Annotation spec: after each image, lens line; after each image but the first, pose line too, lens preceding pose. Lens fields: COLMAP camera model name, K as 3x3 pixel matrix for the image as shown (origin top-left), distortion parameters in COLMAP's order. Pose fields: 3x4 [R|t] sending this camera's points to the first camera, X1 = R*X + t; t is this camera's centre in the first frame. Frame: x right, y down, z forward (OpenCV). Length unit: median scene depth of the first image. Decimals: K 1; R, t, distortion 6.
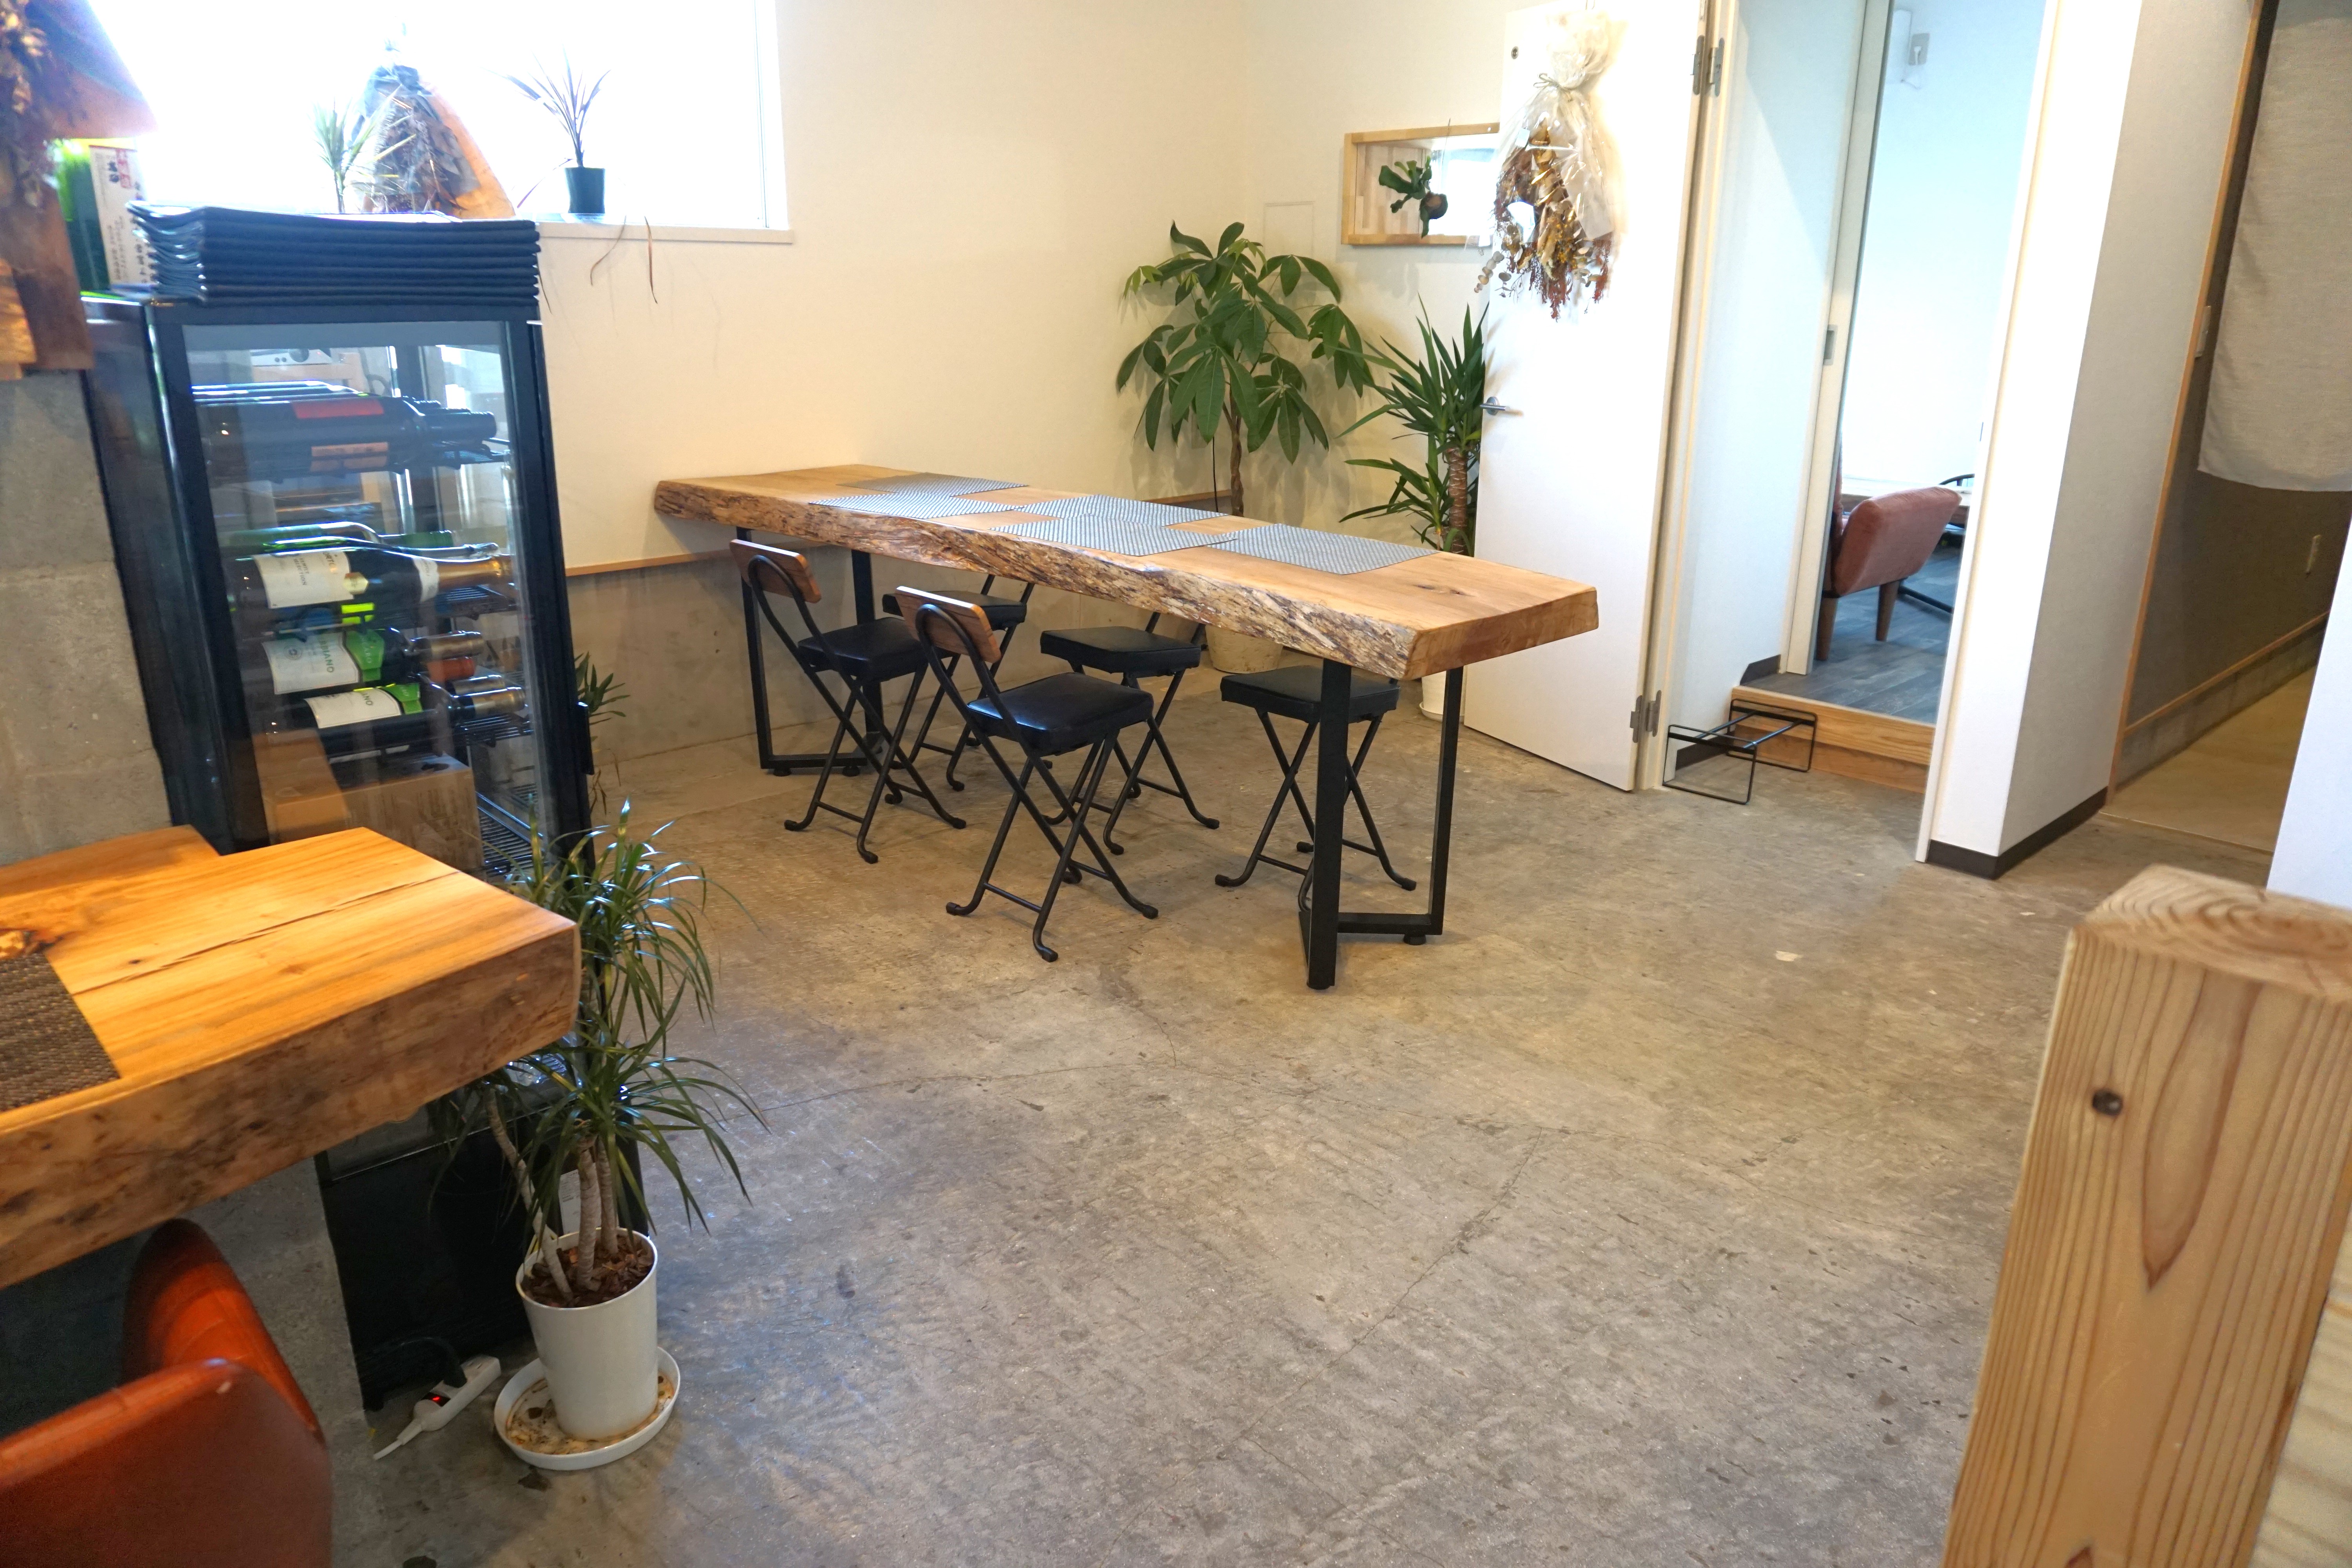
lens RADIAL K [[1583.5, 0, 1173.5], [0, 1583.5, 777.4], [0, 0, 1]] dist [-0.006830, 0.001412]
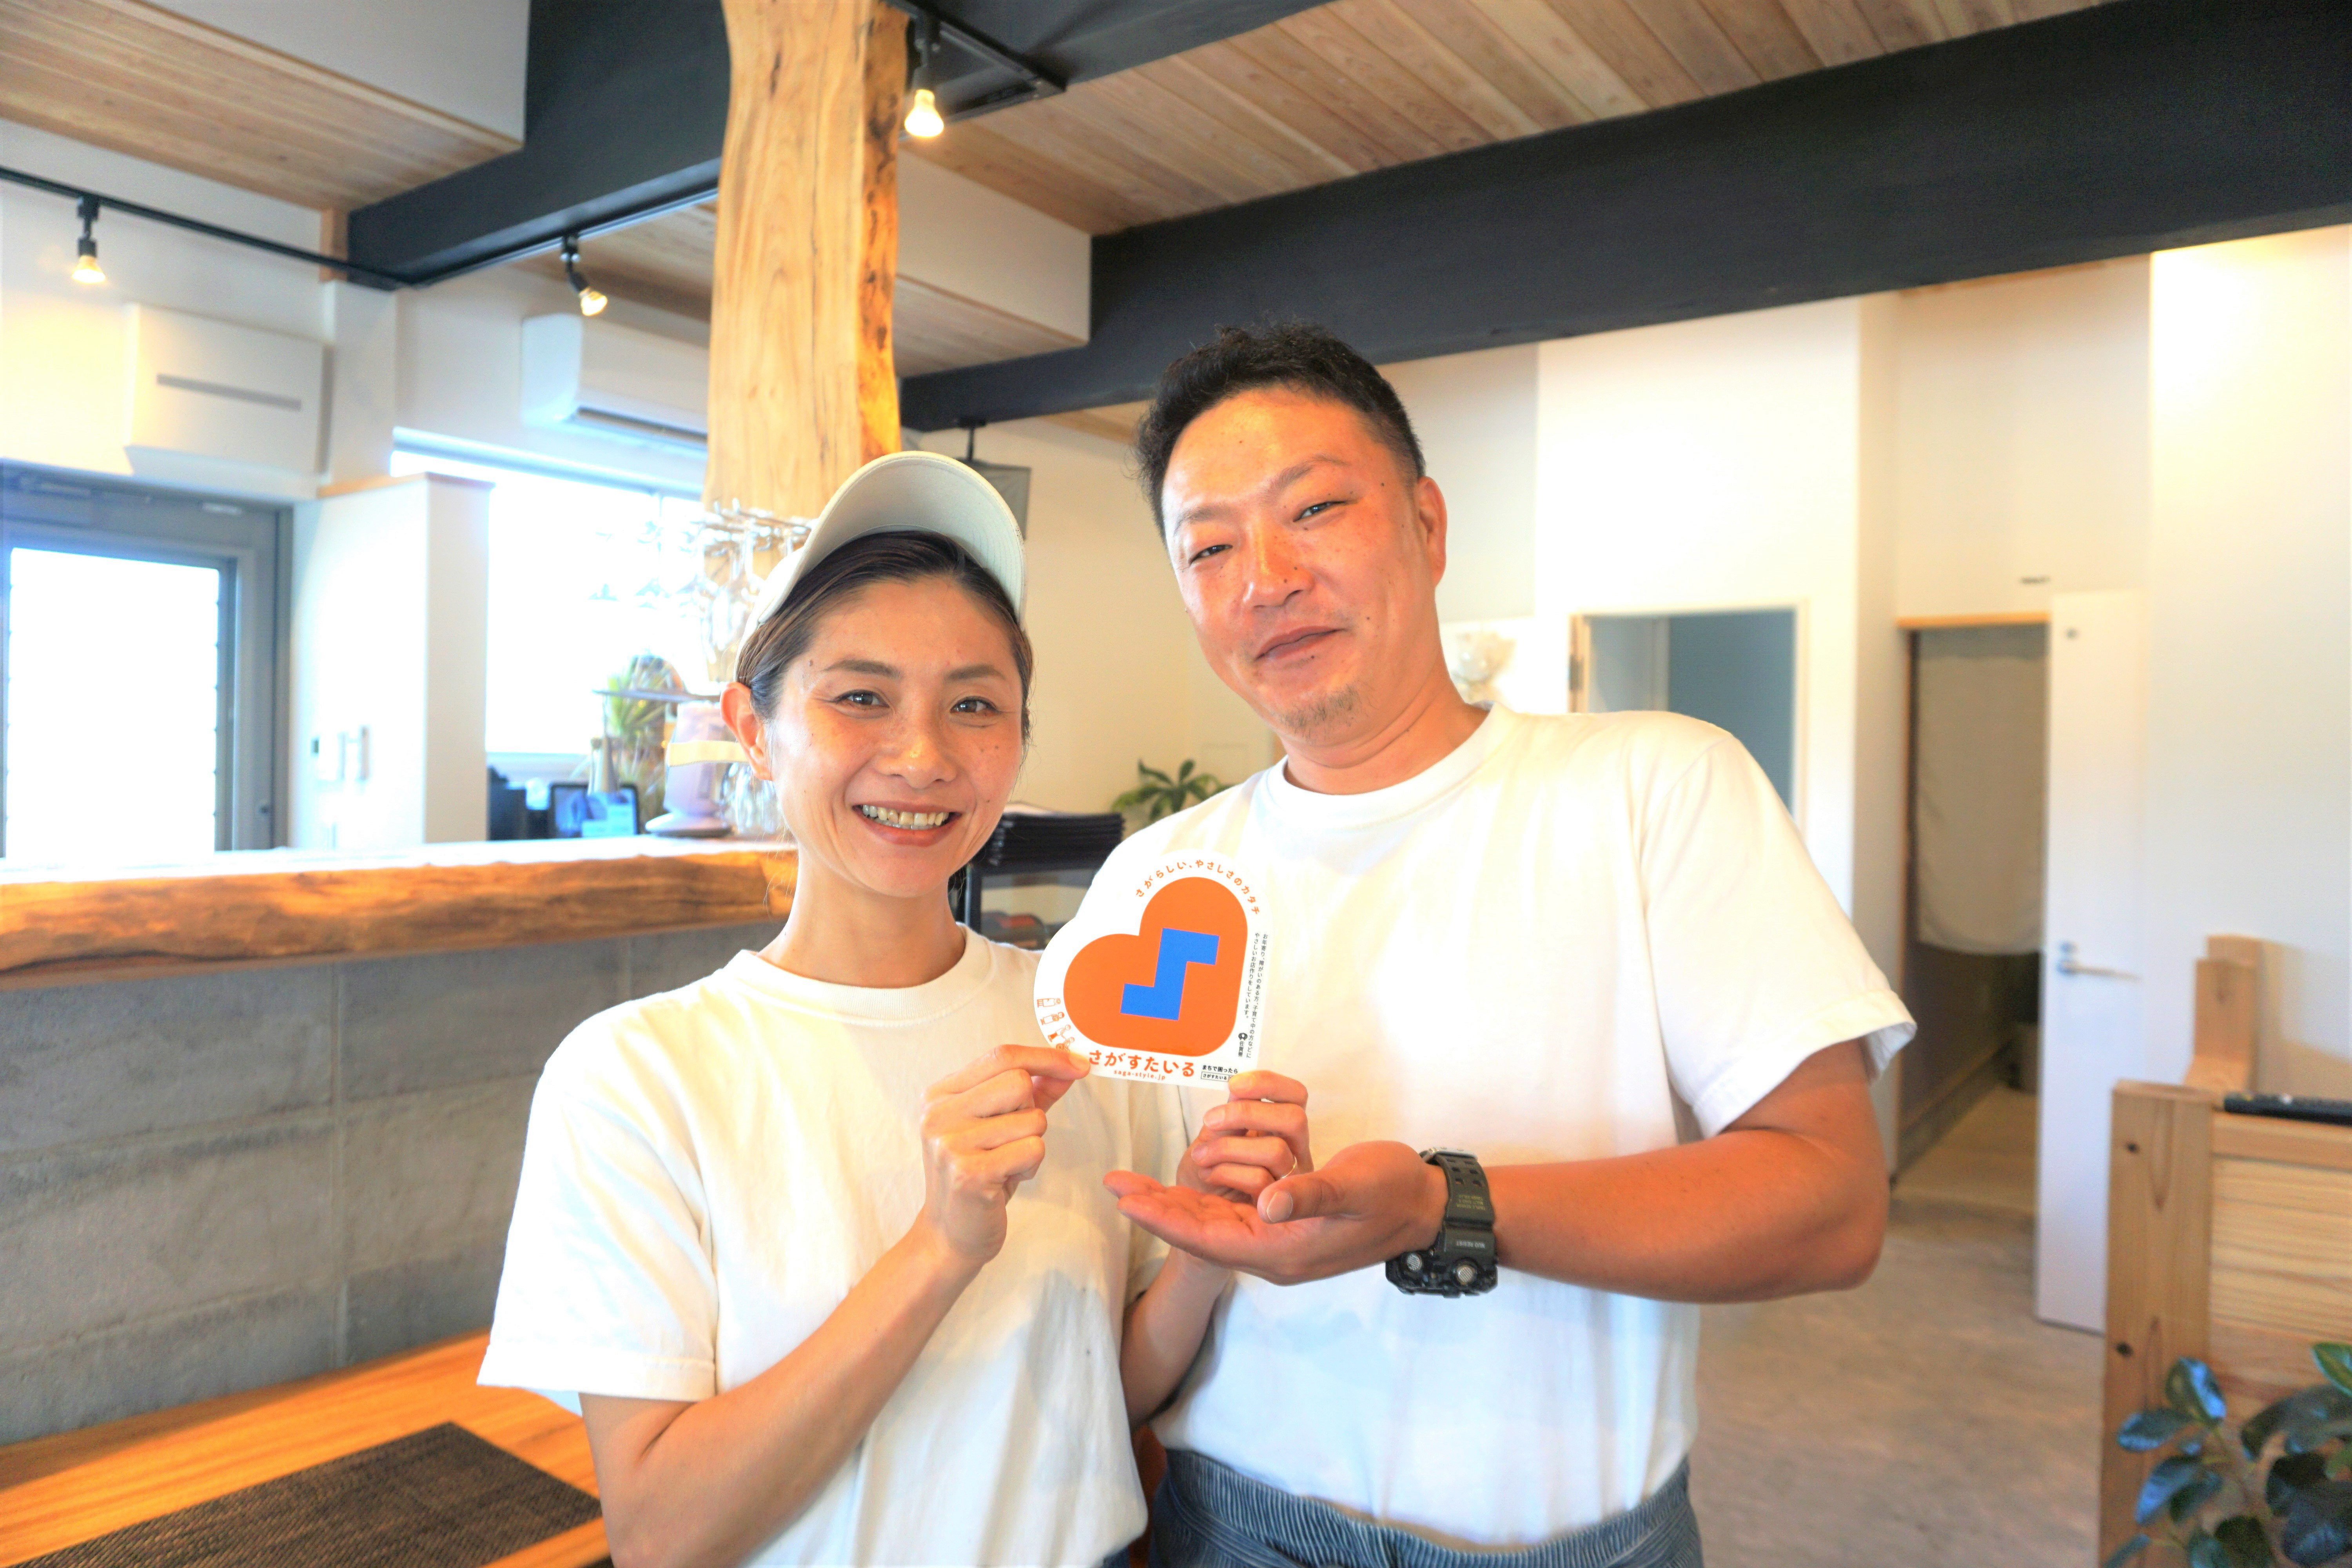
lens RADIAL K [[1583.5, 0, 1180.3], [0, 1583.5, 786.8], [0, 0, 1]] dist [-0.006830, 0.001412]
pose [[0.982368, 0.006721, 0.186836, -0.305994], [0.047603, 0.957424, -0.284735, 0.053707], [-0.180795, 0.288608, 0.940223, -0.297923]]
